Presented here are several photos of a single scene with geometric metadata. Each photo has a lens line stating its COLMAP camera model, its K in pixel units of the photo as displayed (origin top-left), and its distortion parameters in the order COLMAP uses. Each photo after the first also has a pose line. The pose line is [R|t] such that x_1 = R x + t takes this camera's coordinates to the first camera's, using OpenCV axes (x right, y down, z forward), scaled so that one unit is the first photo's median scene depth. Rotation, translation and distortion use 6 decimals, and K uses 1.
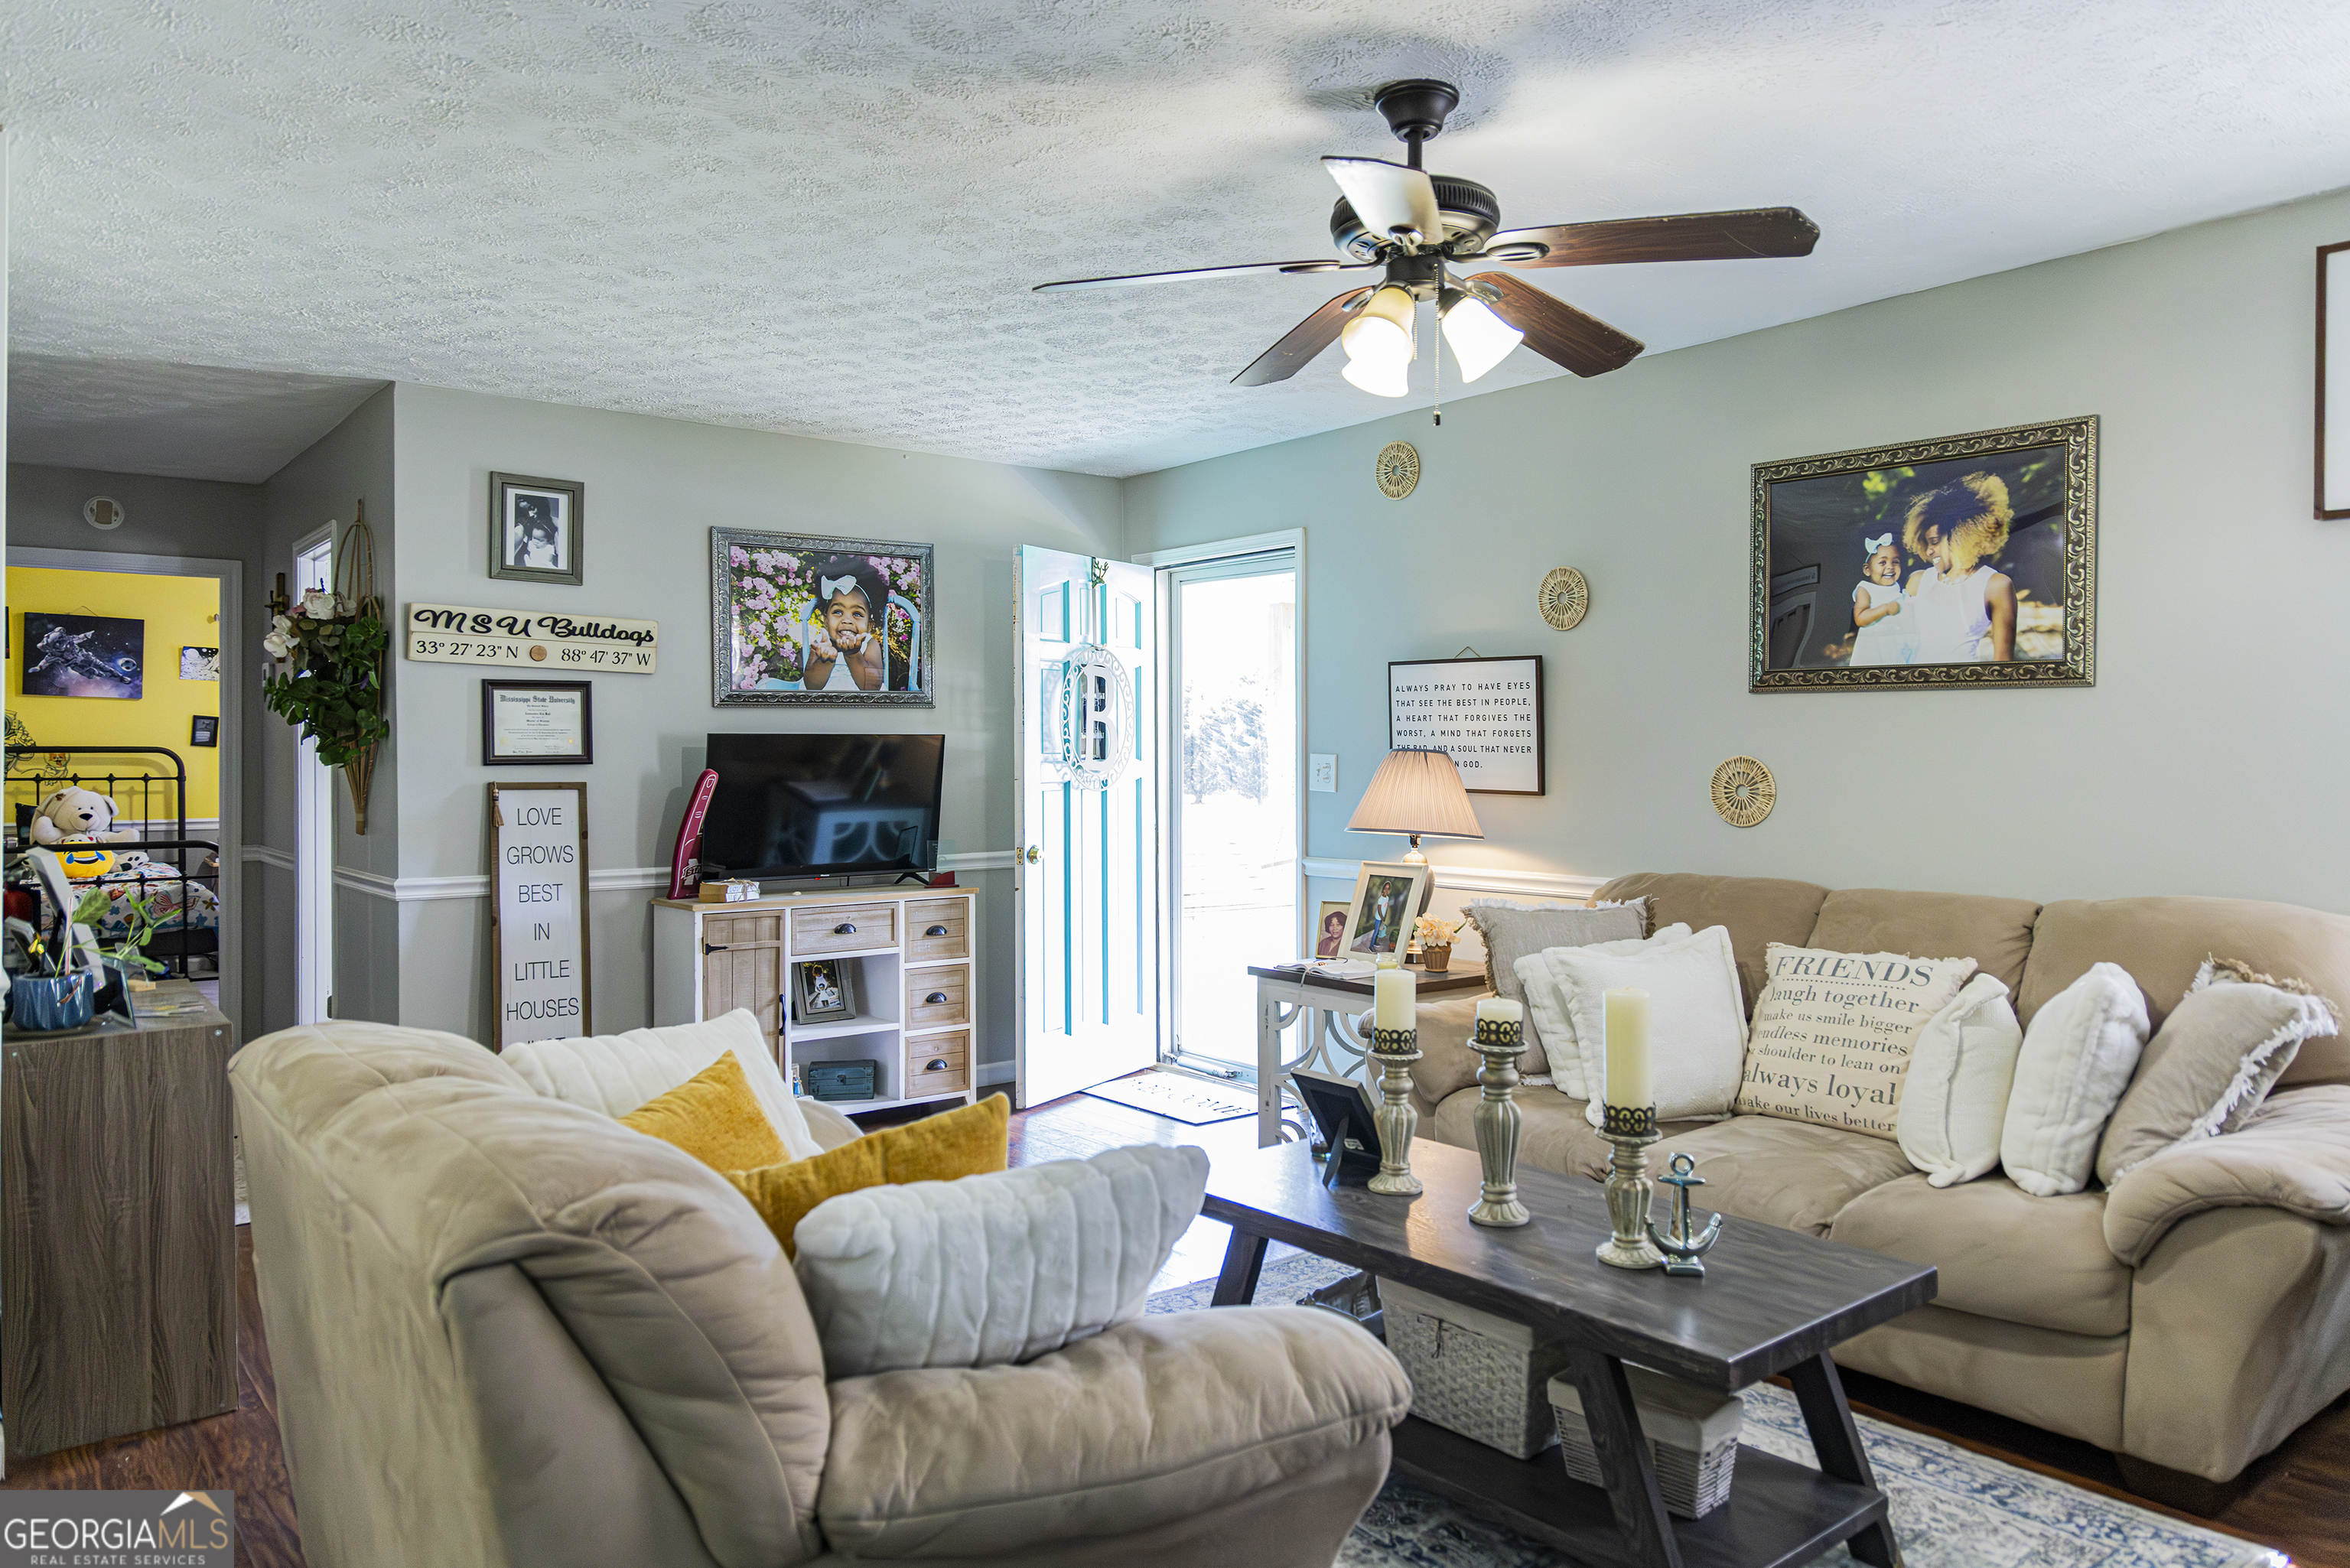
lens RADIAL K [[1624.5, 0, 1183.1], [0, 1624.5, 751.2], [0, 0, 1]] dist [0.028382, -0.014917]
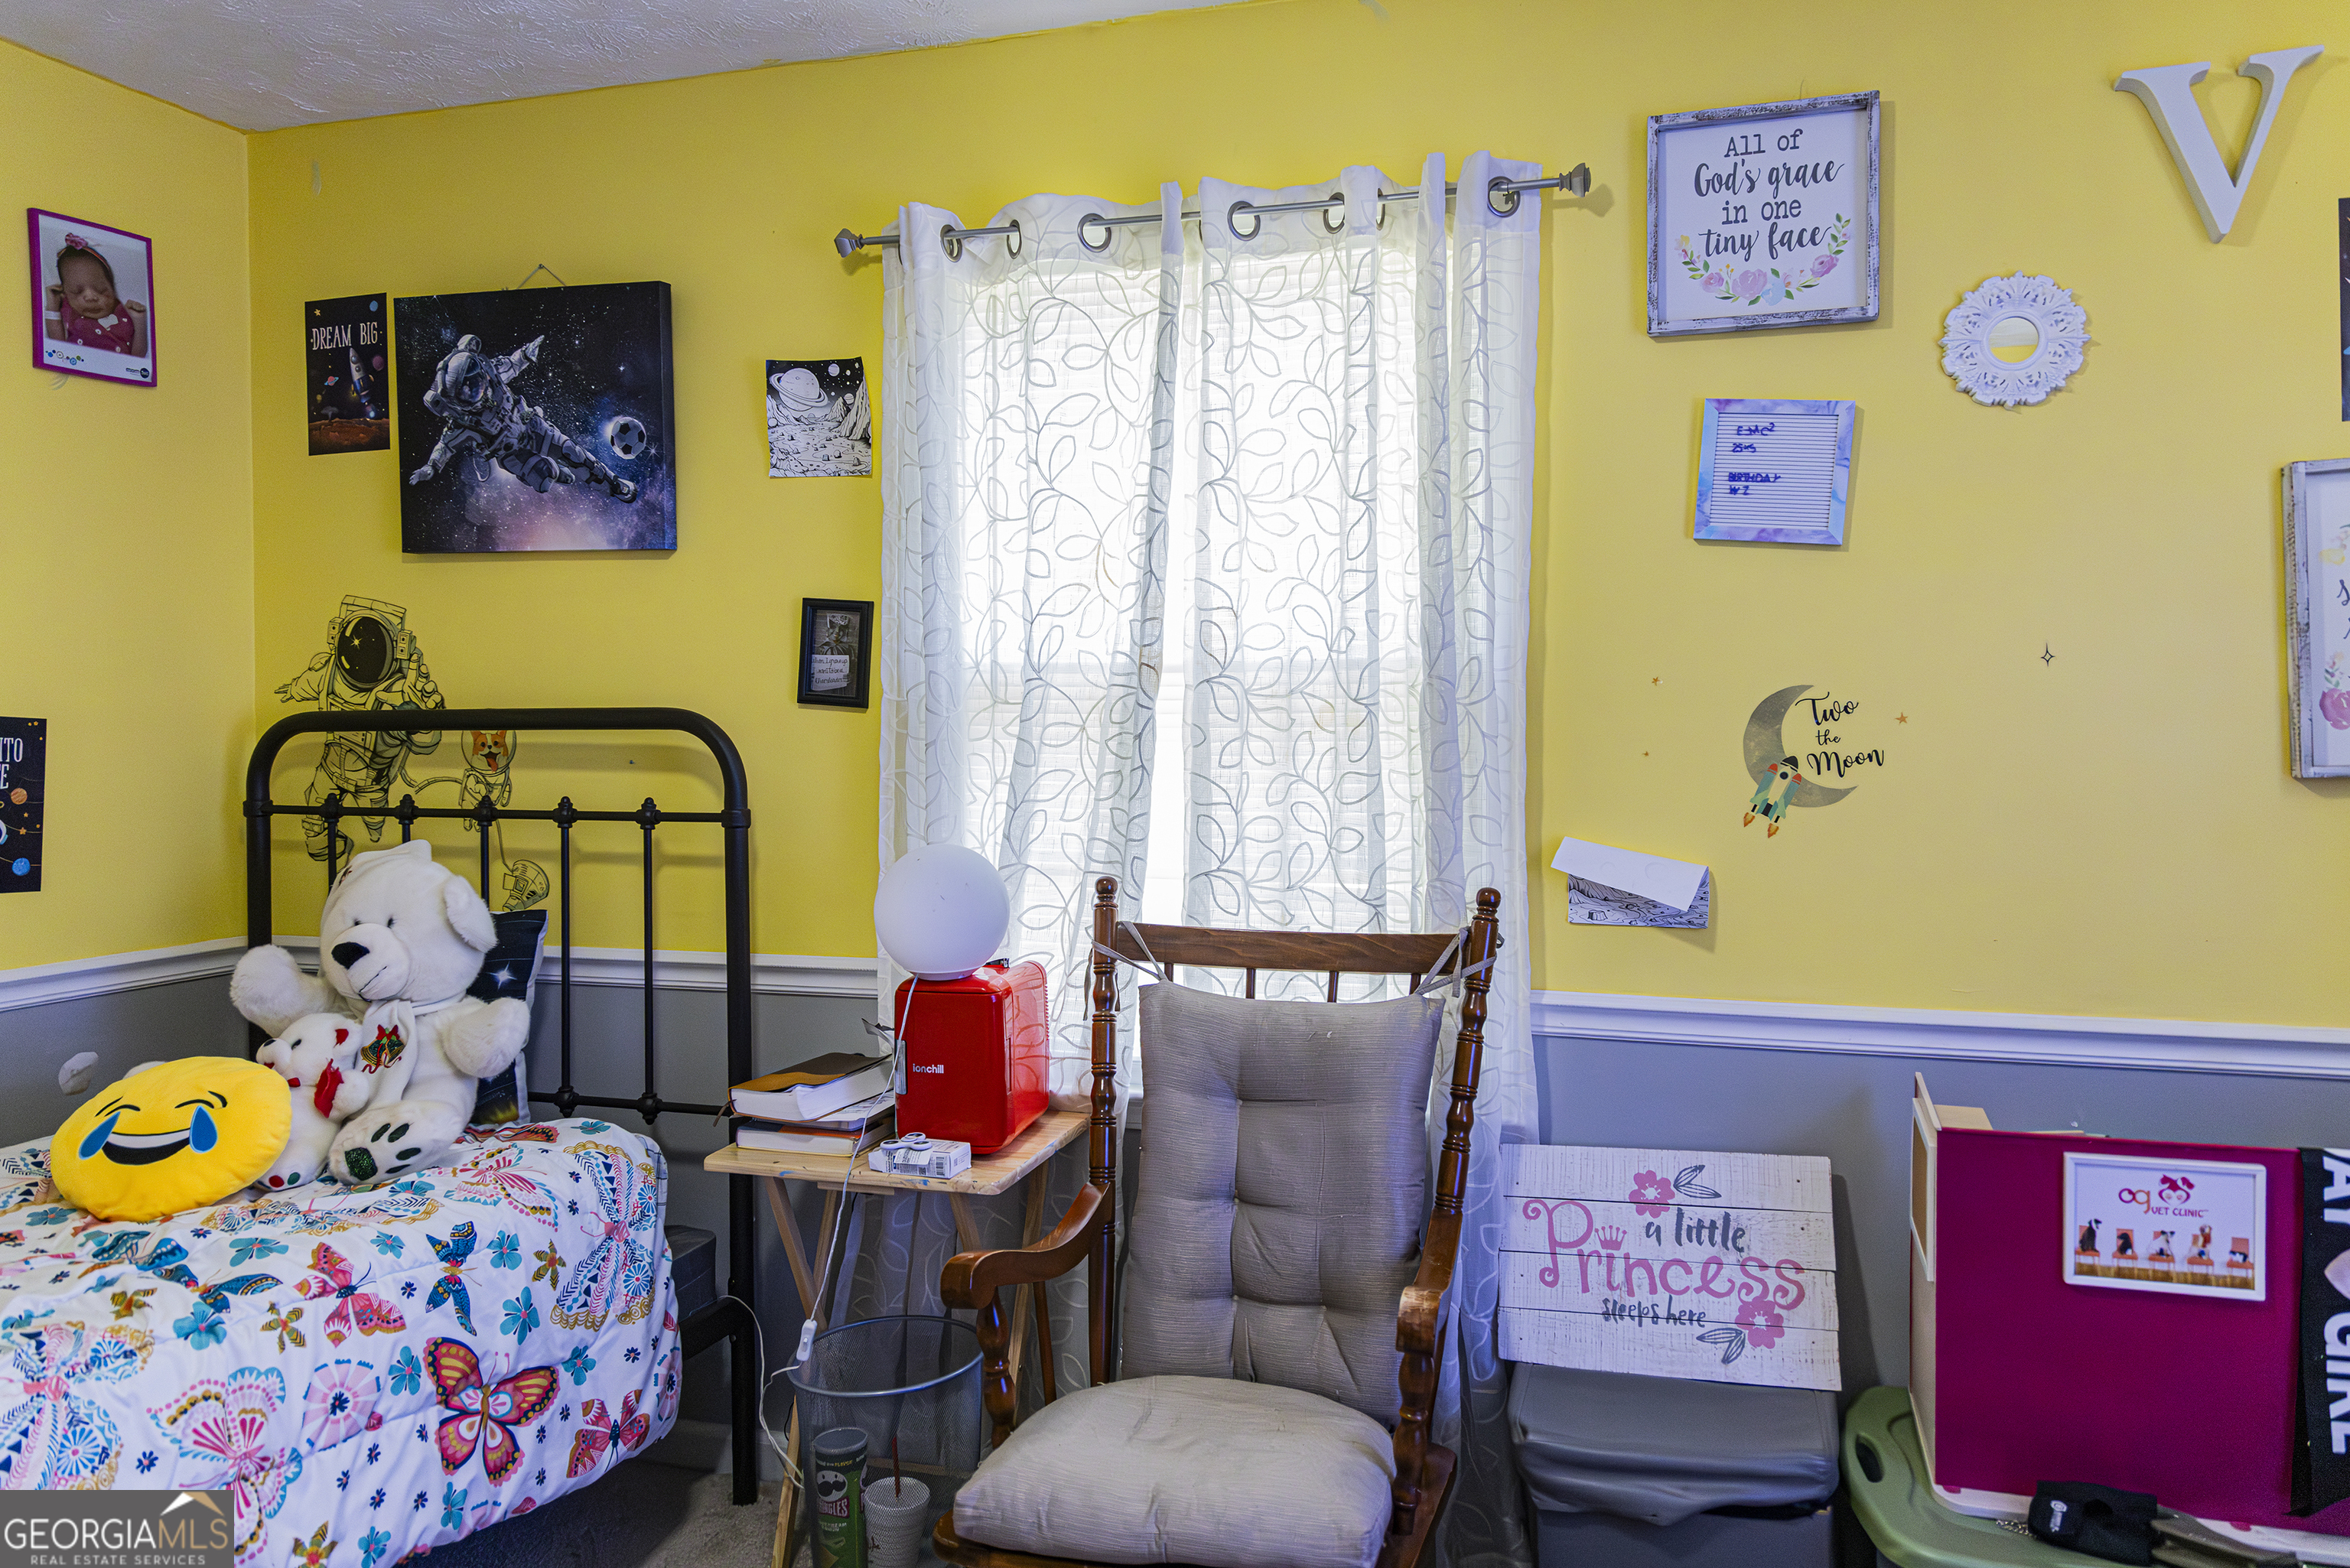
lens RADIAL K [[1624.5, 0, 1173.9], [0, 1624.5, 782.6], [0, 0, 1]] dist [0.028382, -0.014917]
pose [[0.585782, 0.010425, -0.810402, -0.341129], [0.001641, 0.999900, 0.014049, 0.006812], [0.810467, -0.009560, 0.585706, 0.908403]]
